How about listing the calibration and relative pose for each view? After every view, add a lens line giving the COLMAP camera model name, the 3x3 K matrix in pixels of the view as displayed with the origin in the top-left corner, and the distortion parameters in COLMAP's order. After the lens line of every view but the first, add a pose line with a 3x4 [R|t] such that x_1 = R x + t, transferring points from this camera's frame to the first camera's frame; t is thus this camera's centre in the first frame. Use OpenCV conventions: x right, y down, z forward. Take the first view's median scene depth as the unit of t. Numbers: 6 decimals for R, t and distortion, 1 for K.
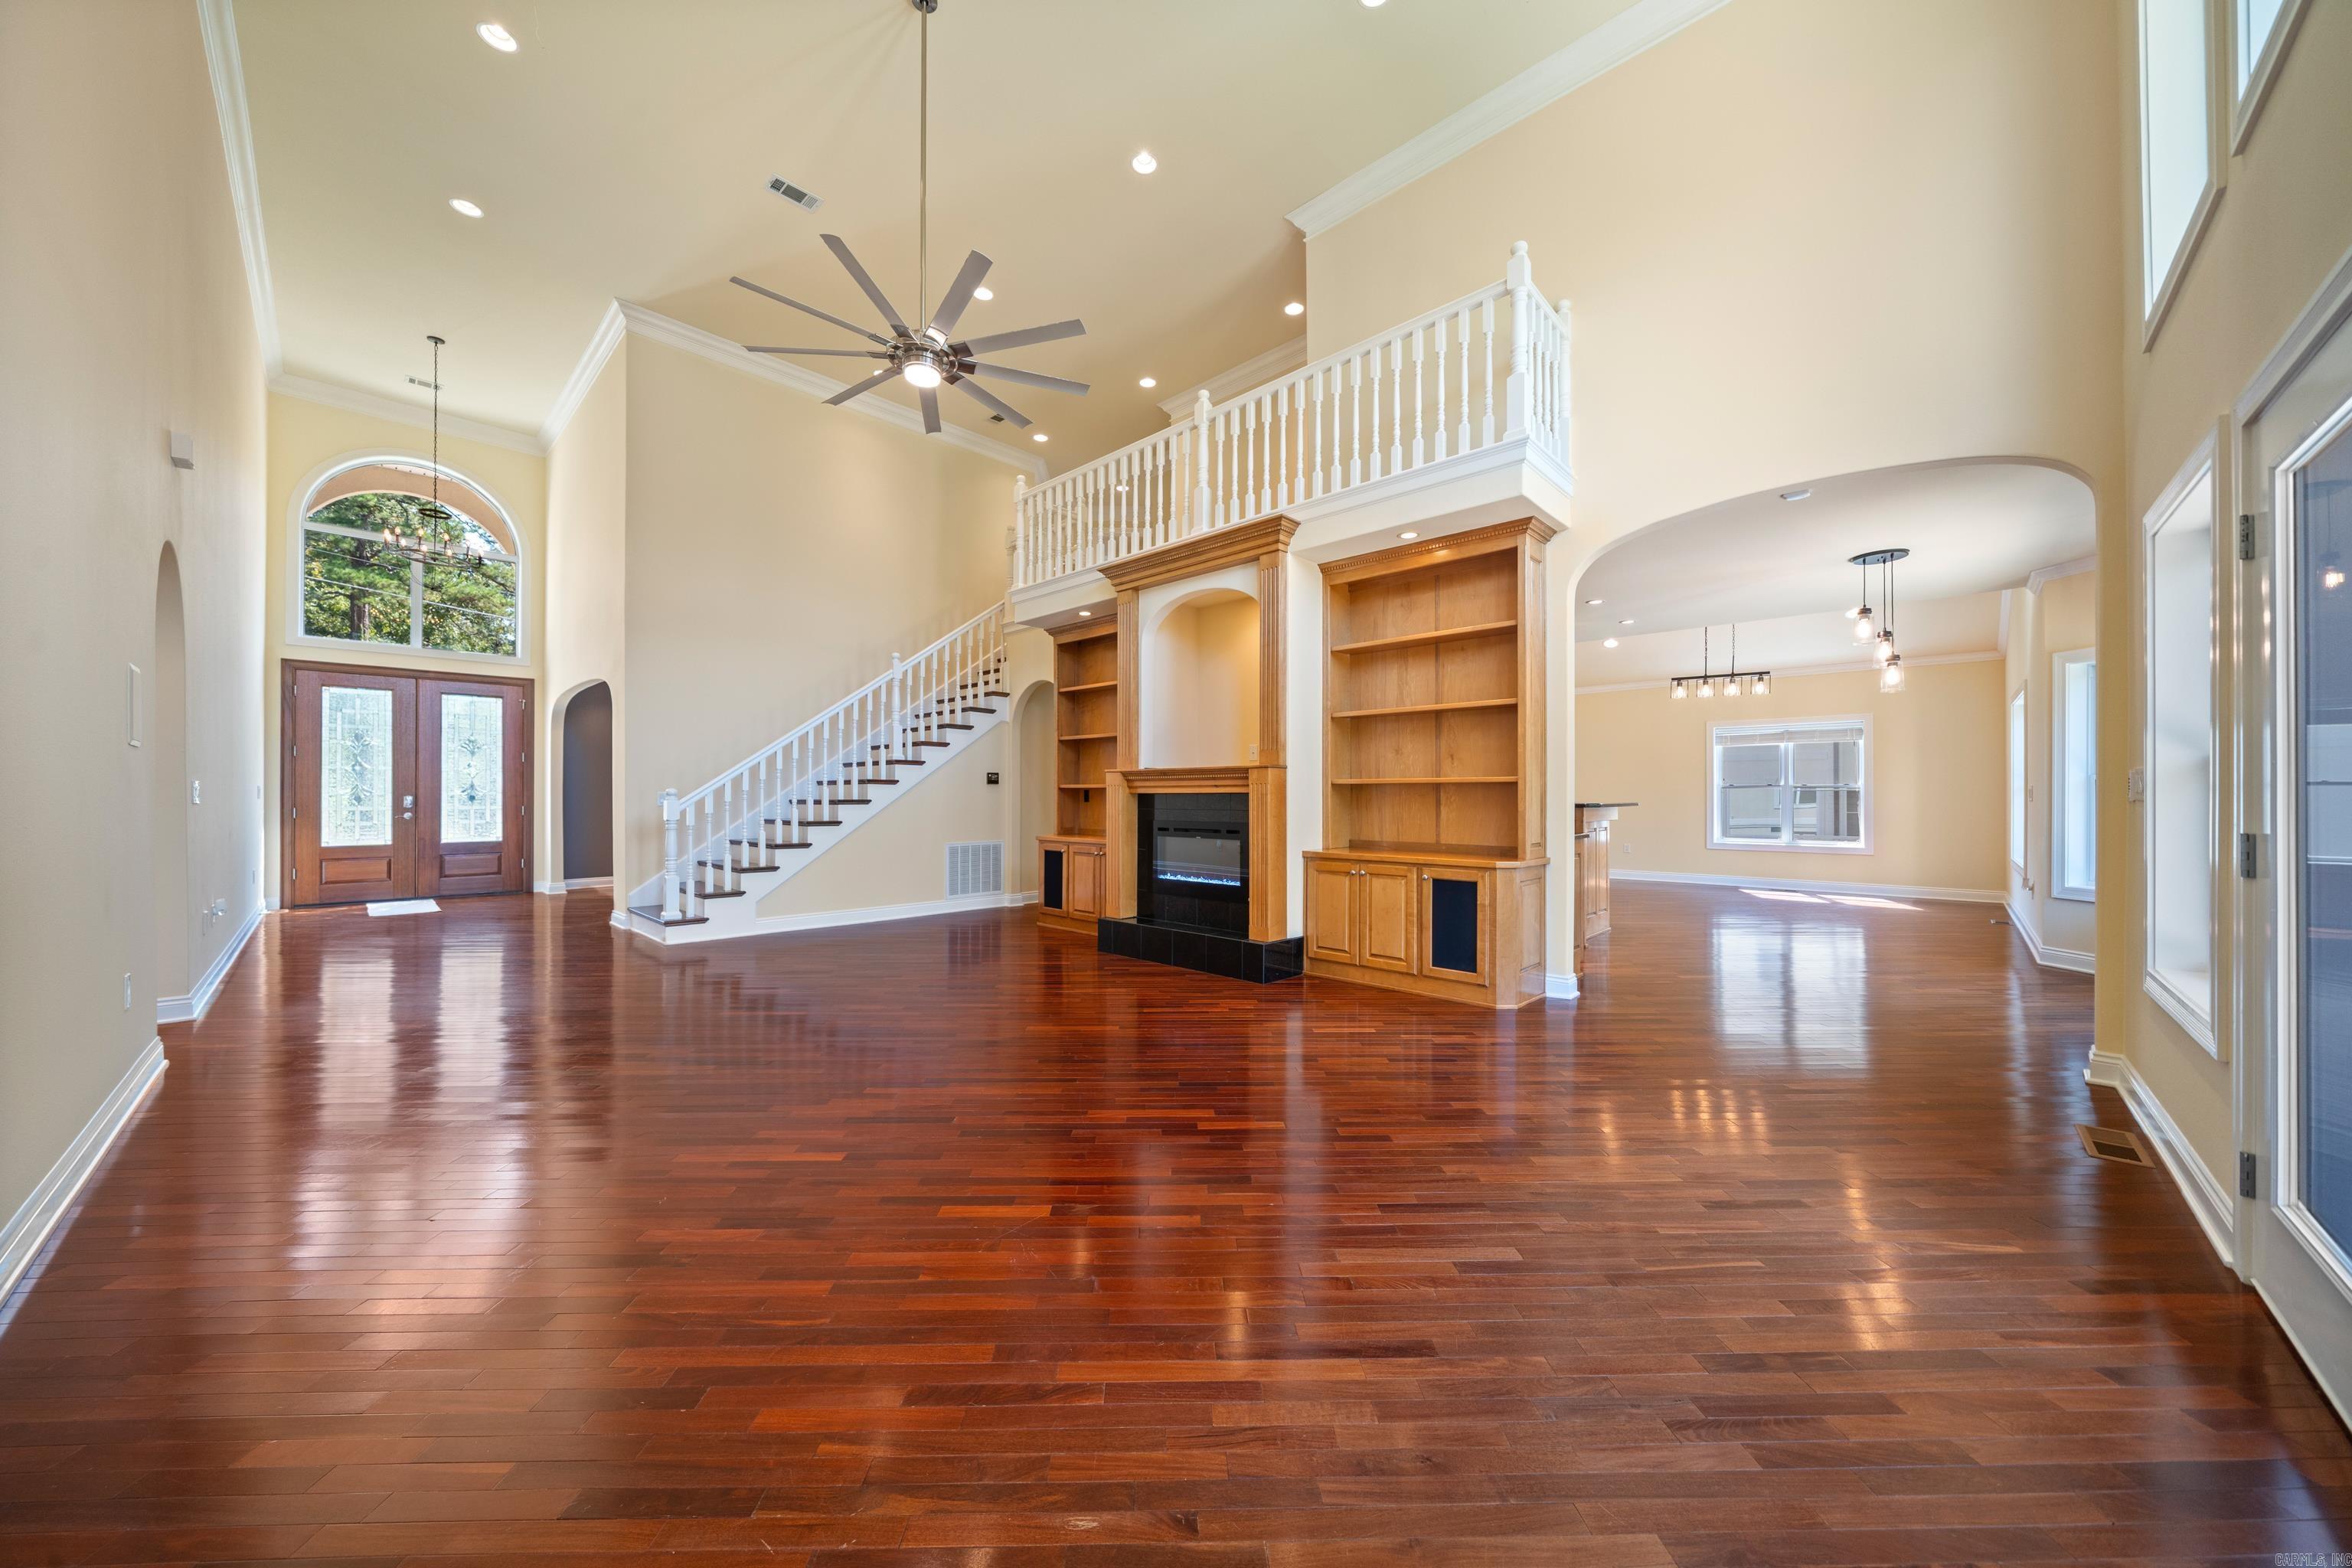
lens RADIAL K [[836.8, 0, 1176.0], [0, 836.8, 784.0], [0, 0, 1]] dist [0.021173, -0.000010]
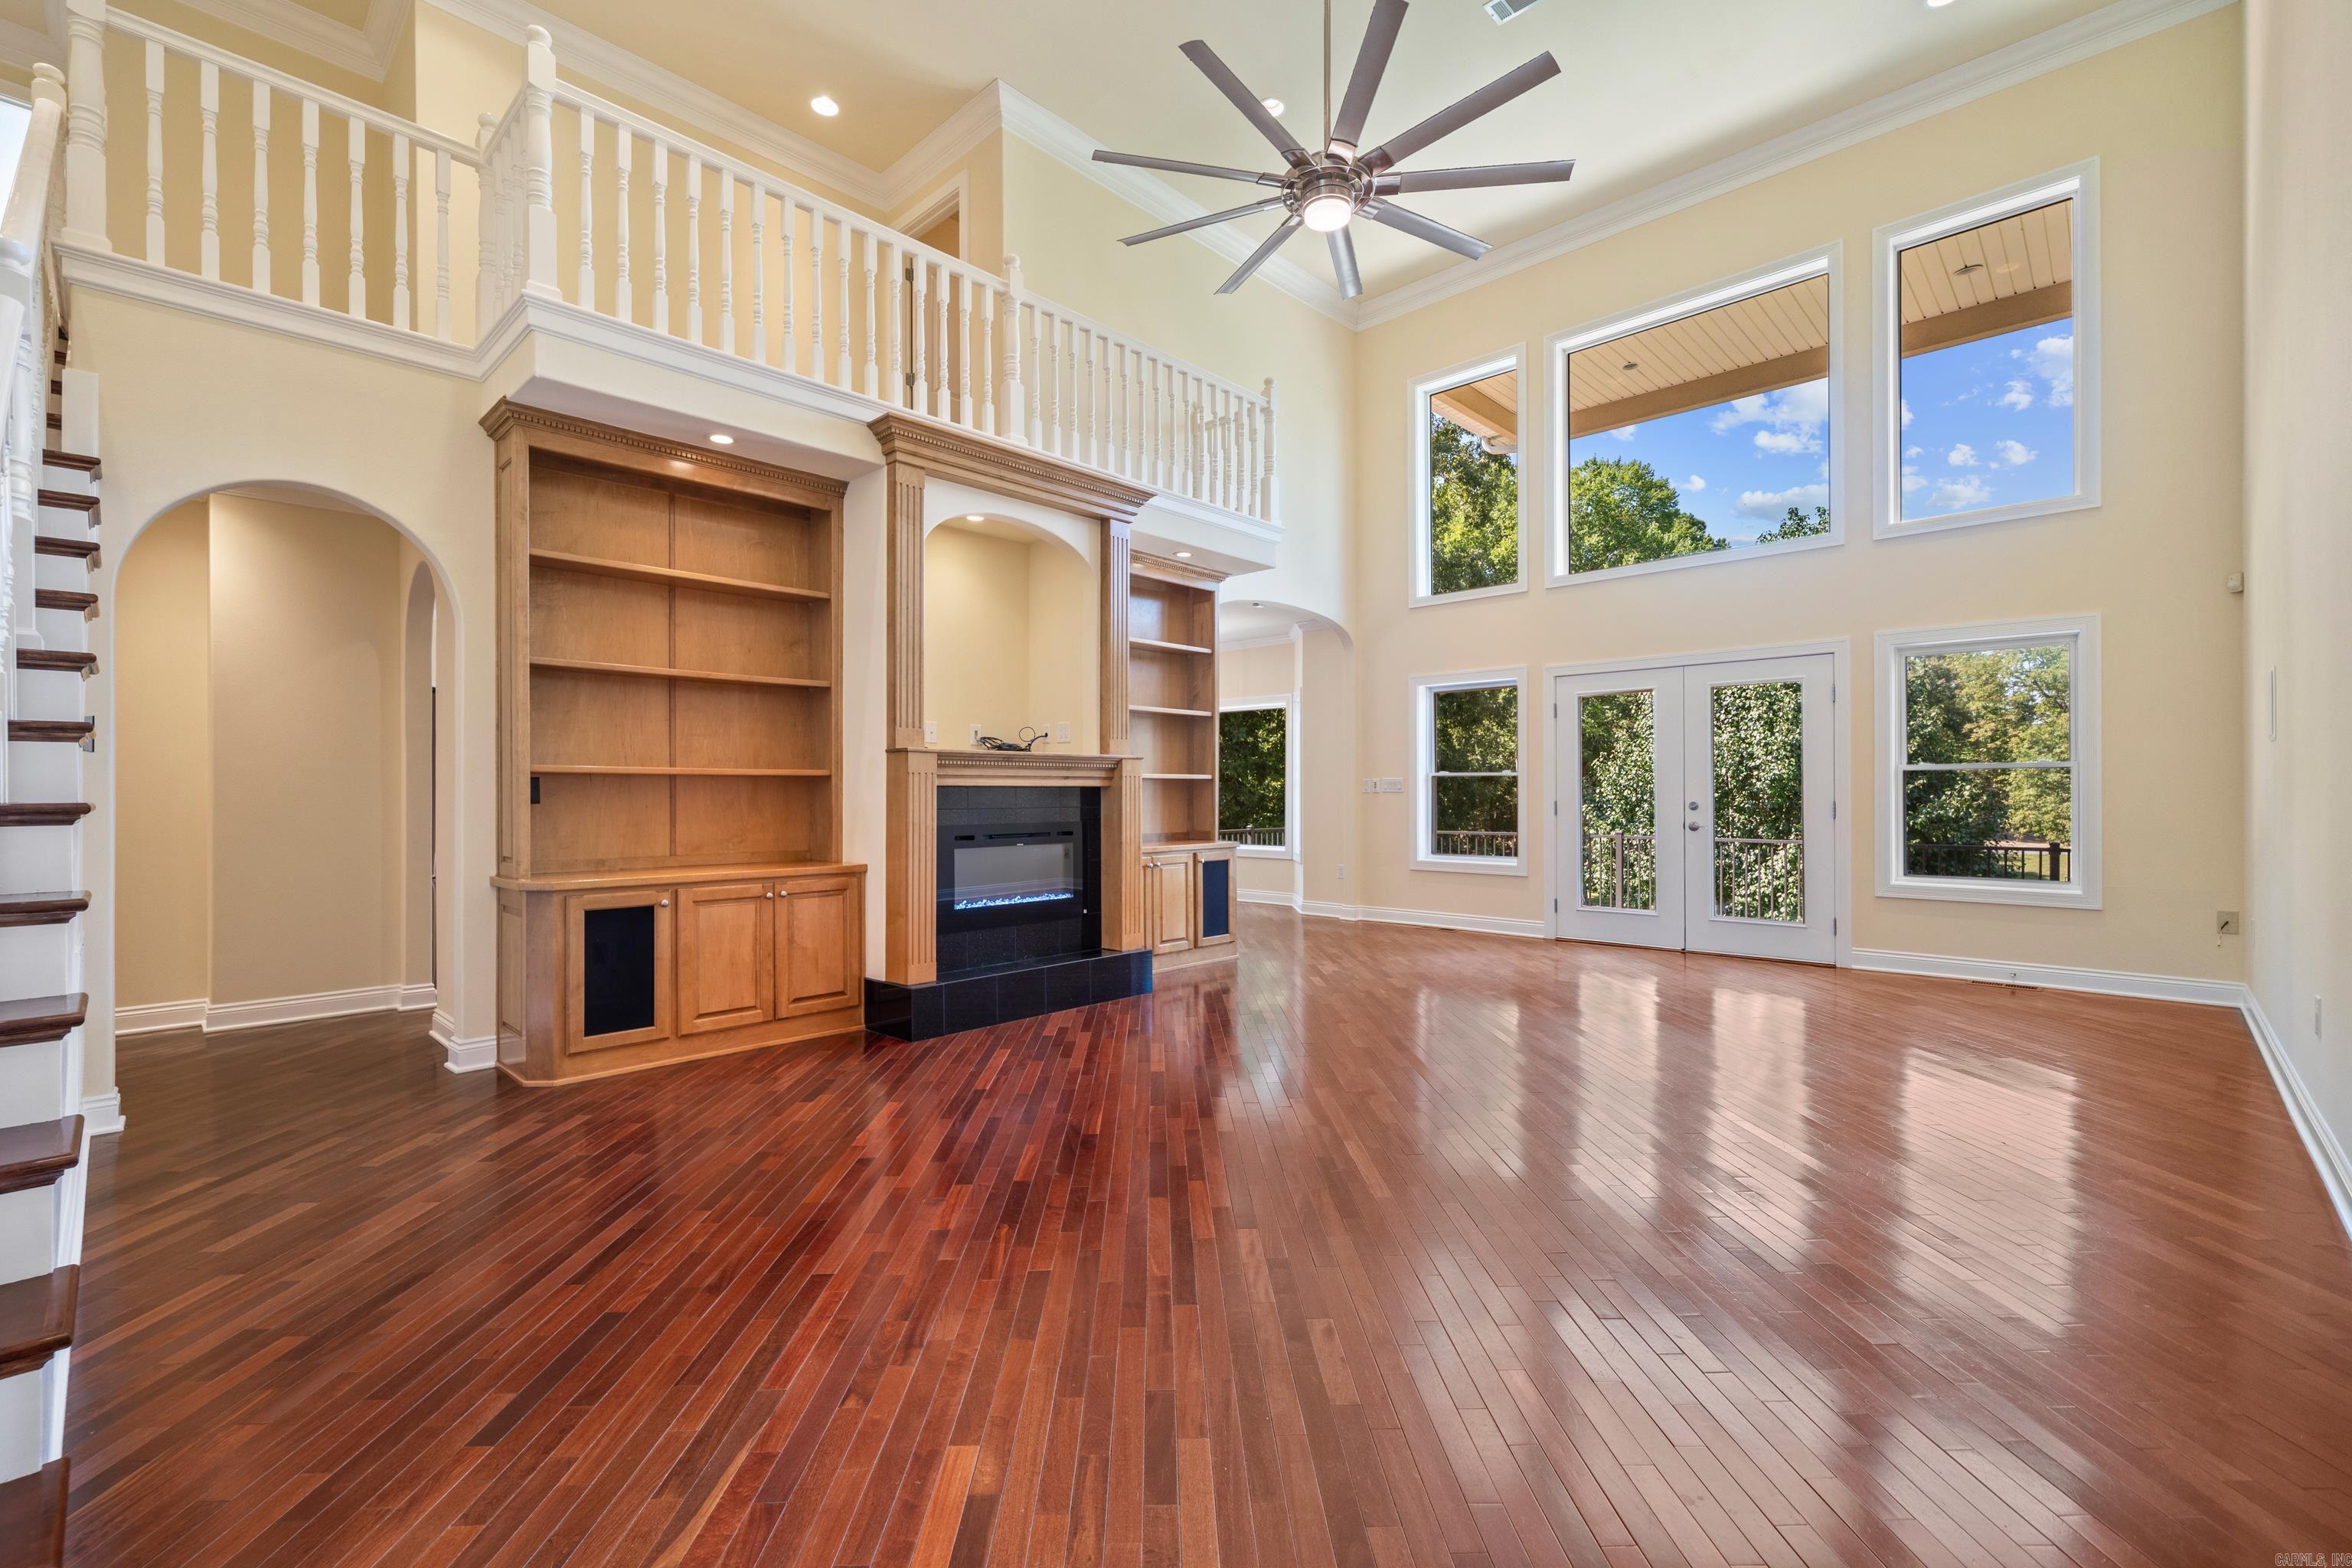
lens RADIAL K [[1001.3, 0, 1199.0], [0, 1001.3, 786.7], [0, 0, 1]] dist [-0.002703, -0.000204]
pose [[0.006441, 0.007626, 0.999950, -0.842392], [-0.012757, 0.999890, -0.007544, 0.015270], [-0.999898, -0.012708, 0.006538, 0.794196]]
